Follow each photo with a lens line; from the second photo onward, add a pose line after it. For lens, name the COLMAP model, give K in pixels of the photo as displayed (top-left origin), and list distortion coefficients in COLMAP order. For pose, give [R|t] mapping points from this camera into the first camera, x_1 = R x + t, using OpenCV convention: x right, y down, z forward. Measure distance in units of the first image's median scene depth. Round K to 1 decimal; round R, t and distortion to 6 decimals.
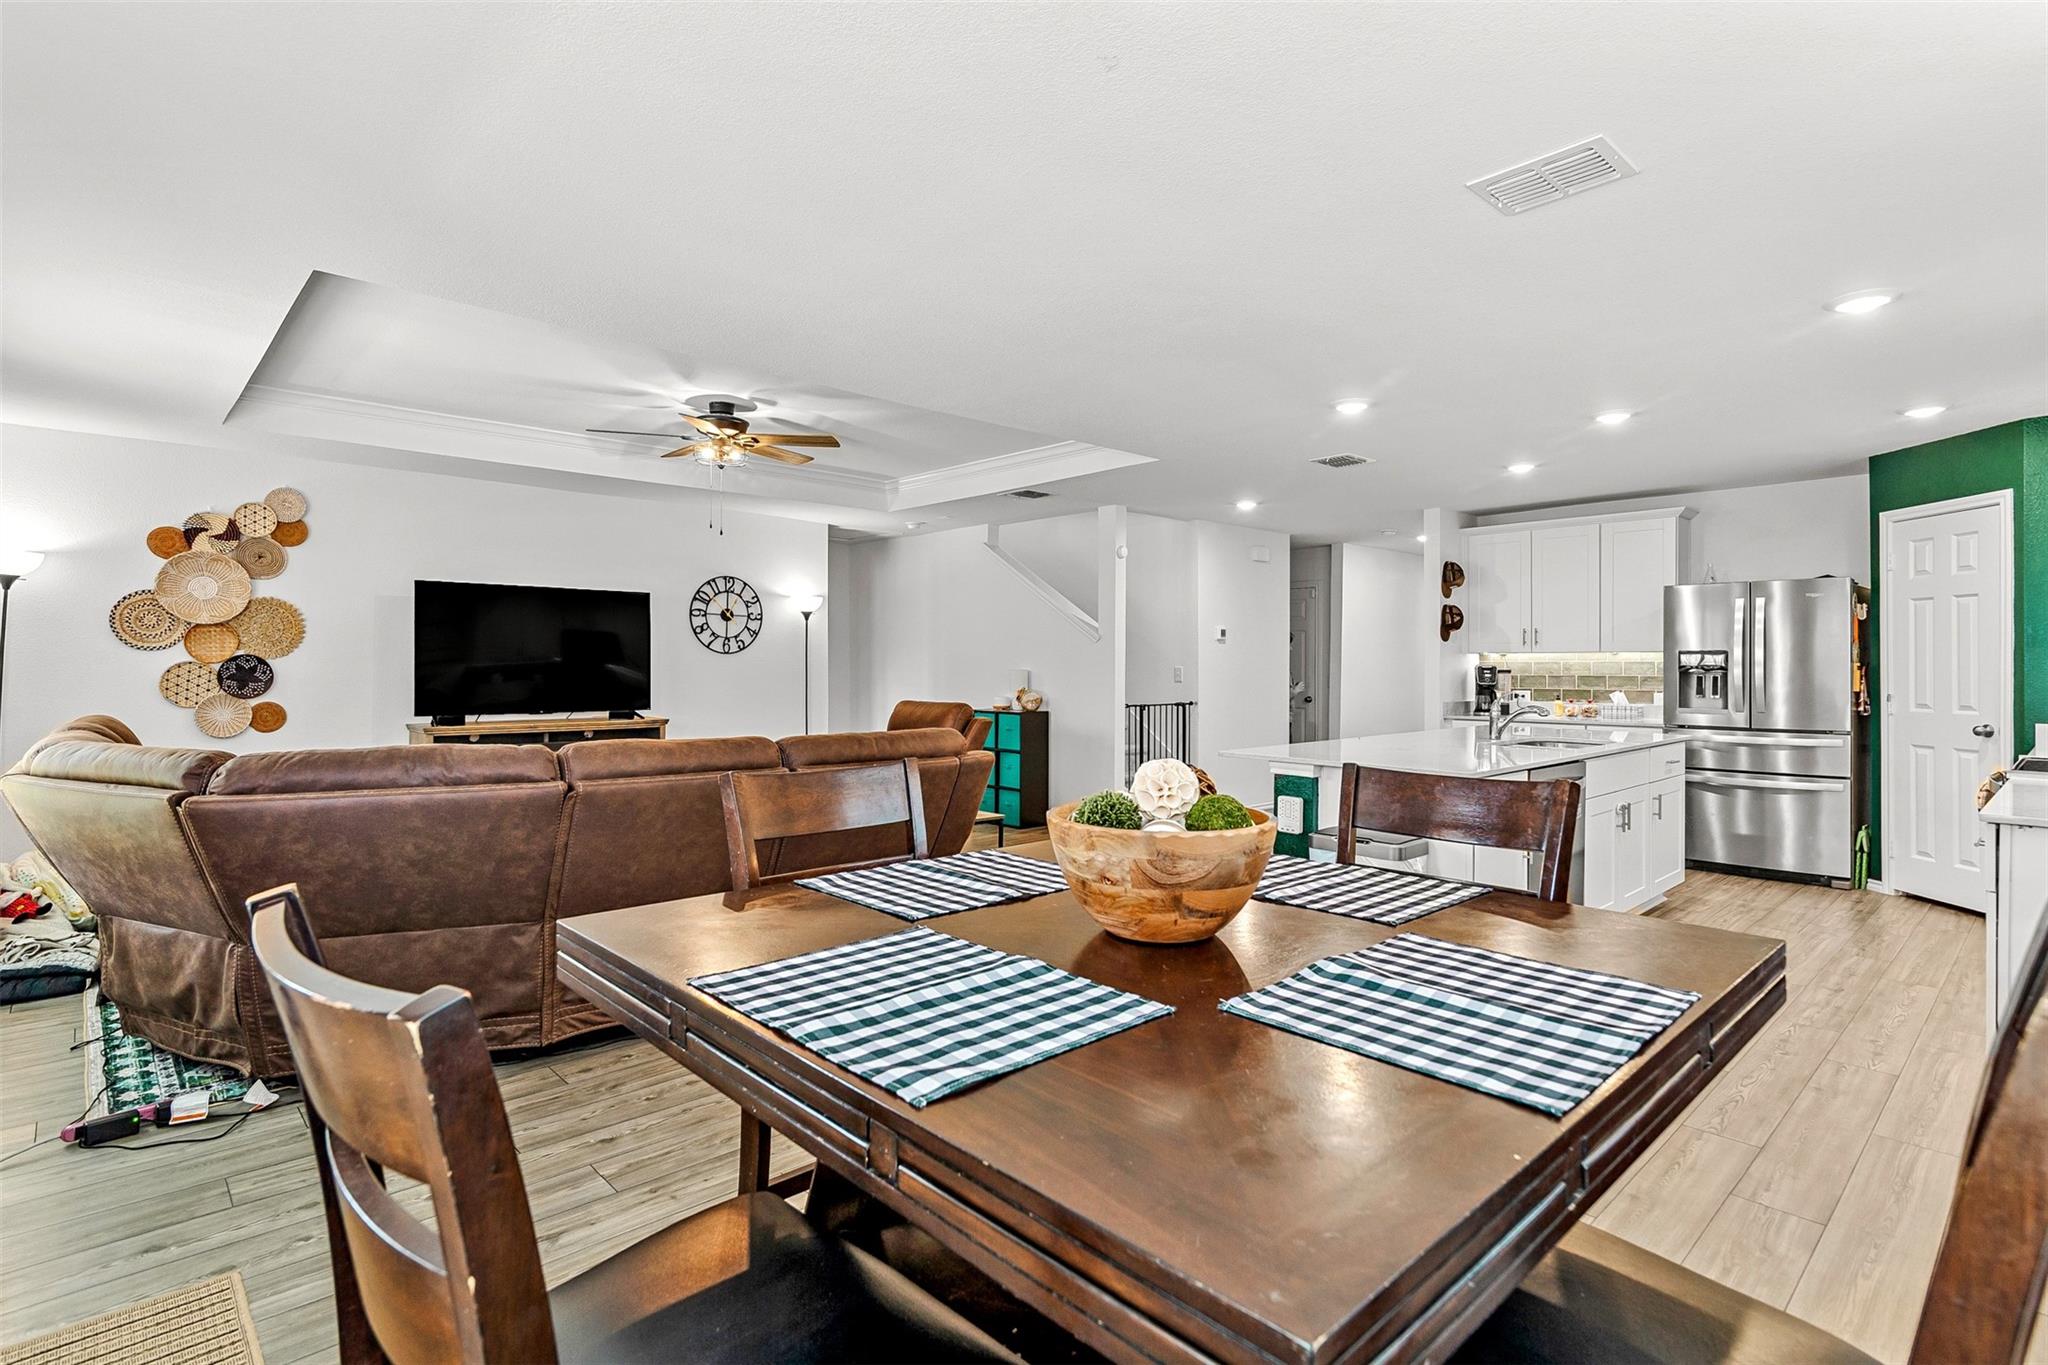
lens RADIAL K [[1005.7, 0, 1024.0], [0, 1005.7, 682.5], [0, 0, 1]] dist [-0.003388, -0.000597]
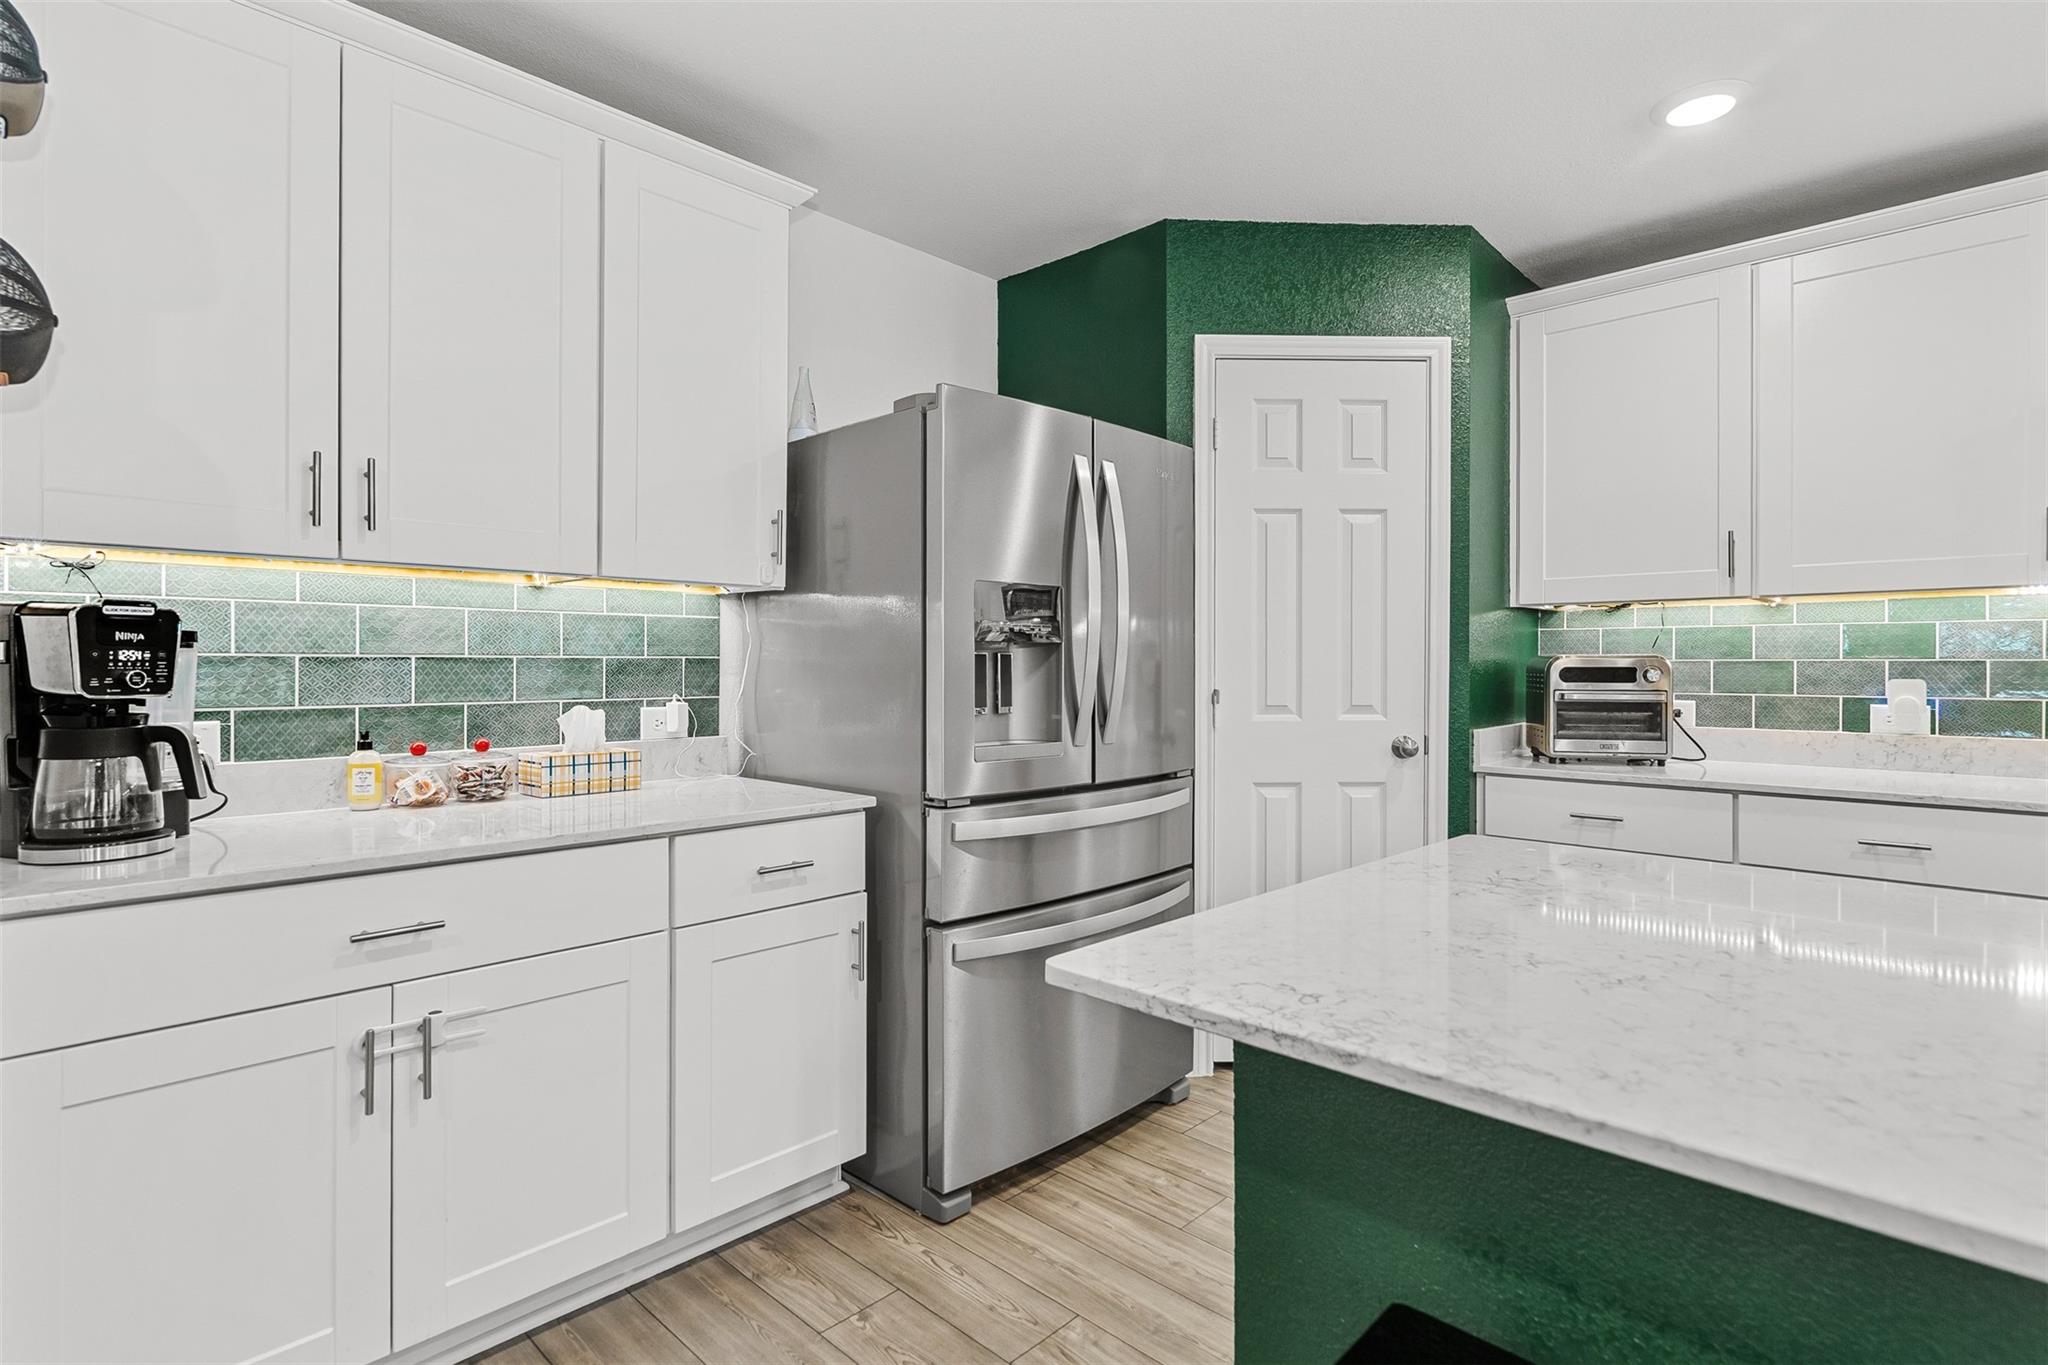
lens RADIAL K [[1005.7, 0, 1024.0], [0, 1005.7, 682.5], [0, 0, 1]] dist [-0.003388, -0.000597]
pose [[-0.044489, -0.020520, 0.998799, 0.320373], [0.015024, 0.999662, 0.021207, -0.003926], [-0.998897, 0.015949, -0.044165, 1.028863]]
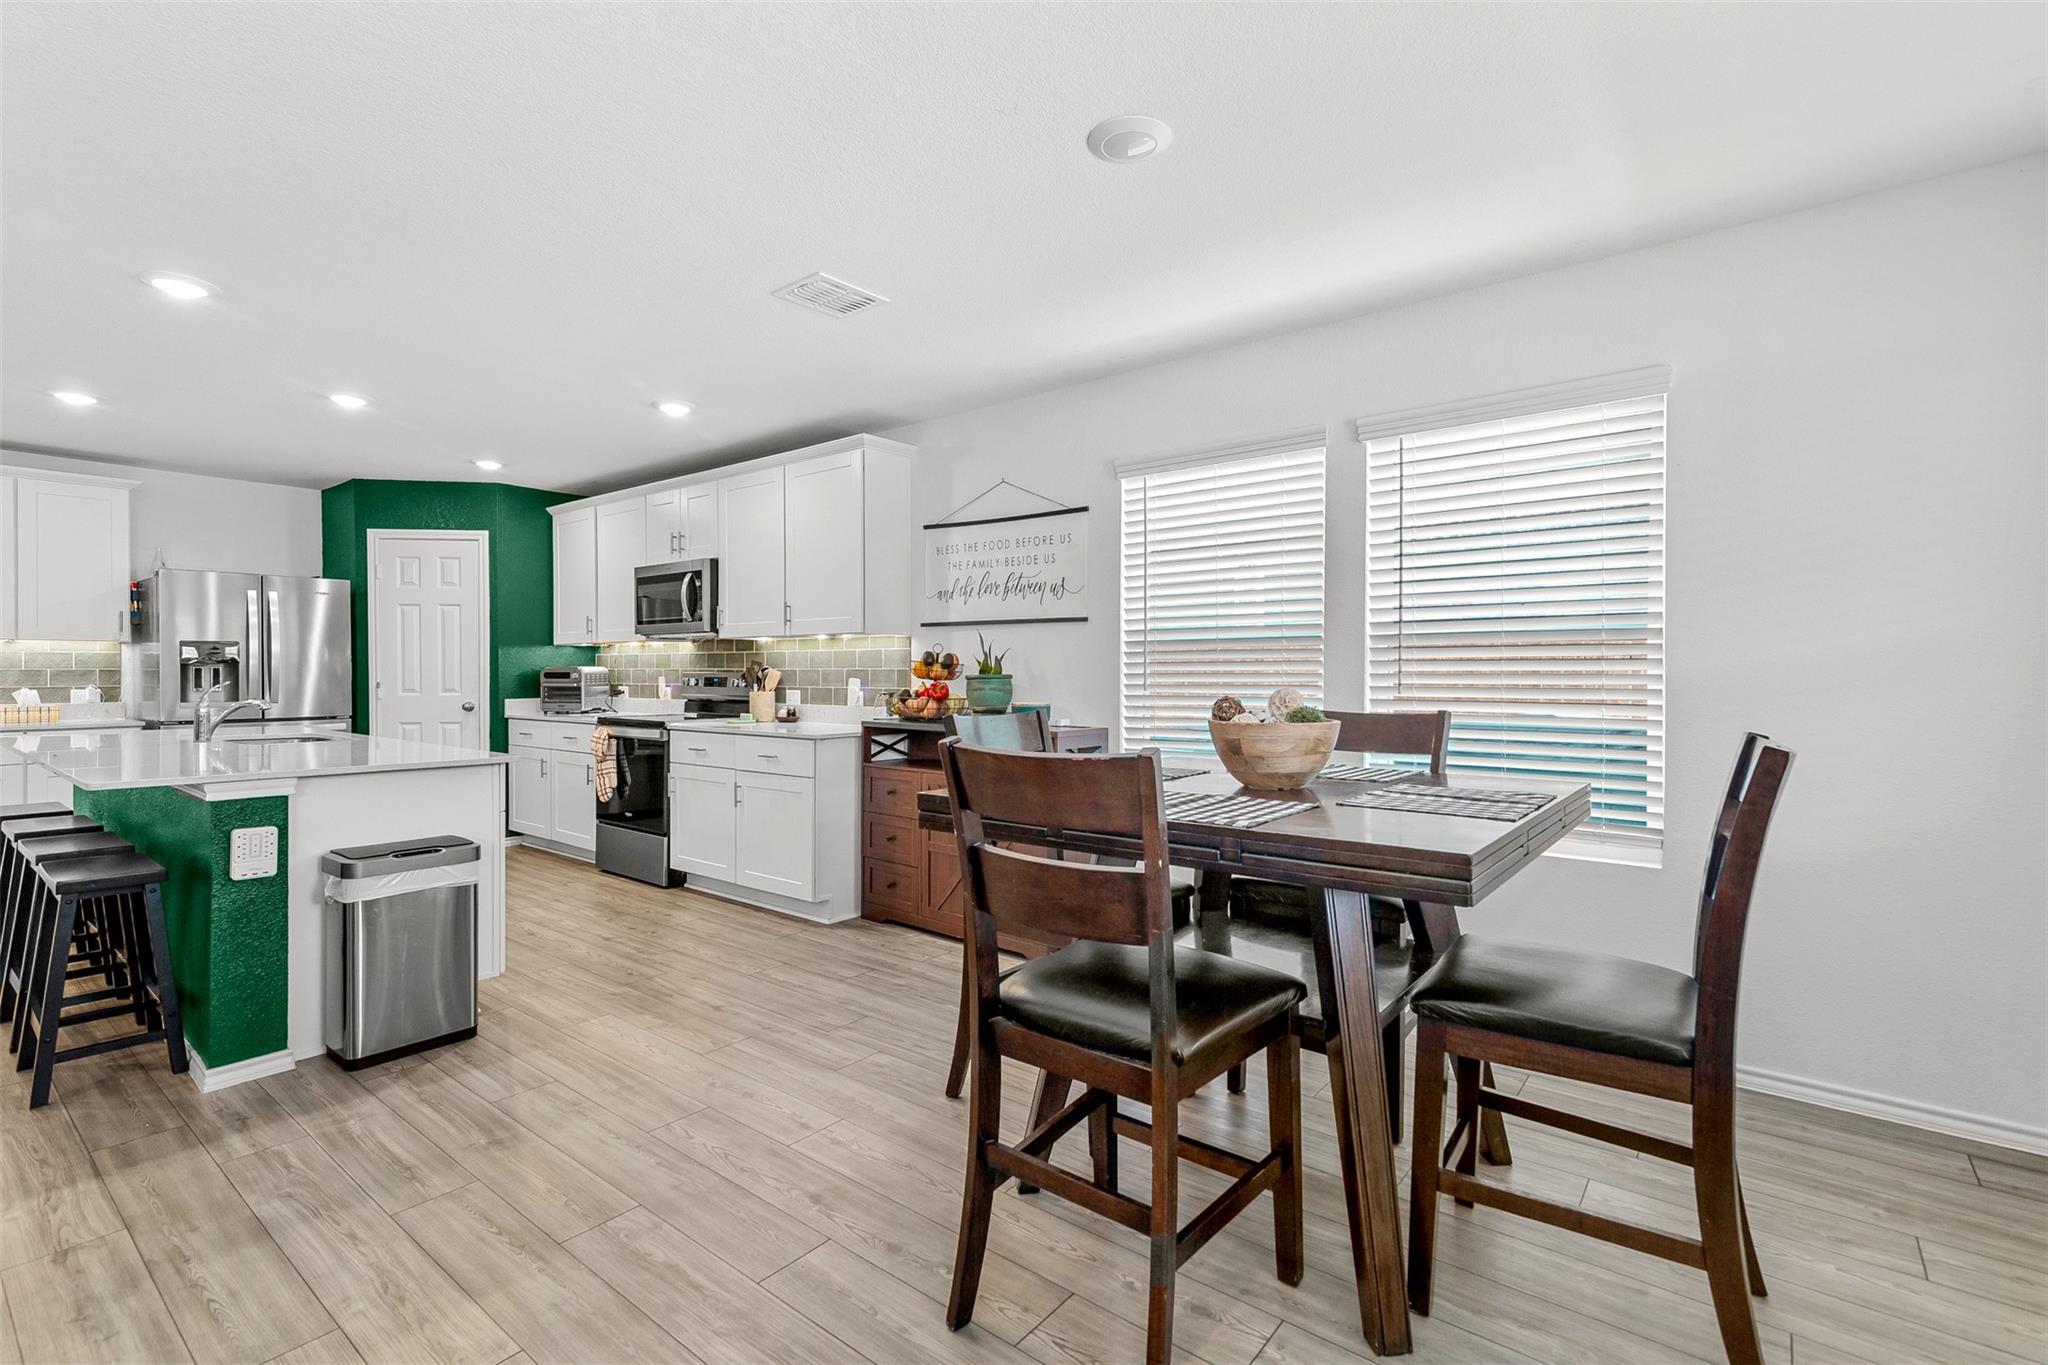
lens RADIAL K [[948.7, 0, 979.0], [0, 948.7, 679.9], [0, 0, 1]] dist [-0.000317, 0.029663]
pose [[-0.109165, -0.010013, 0.993973, -0.321674], [0.019286, 0.999740, 0.012189, 0.008247], [-0.993837, 0.020500, -0.108943, 0.375427]]
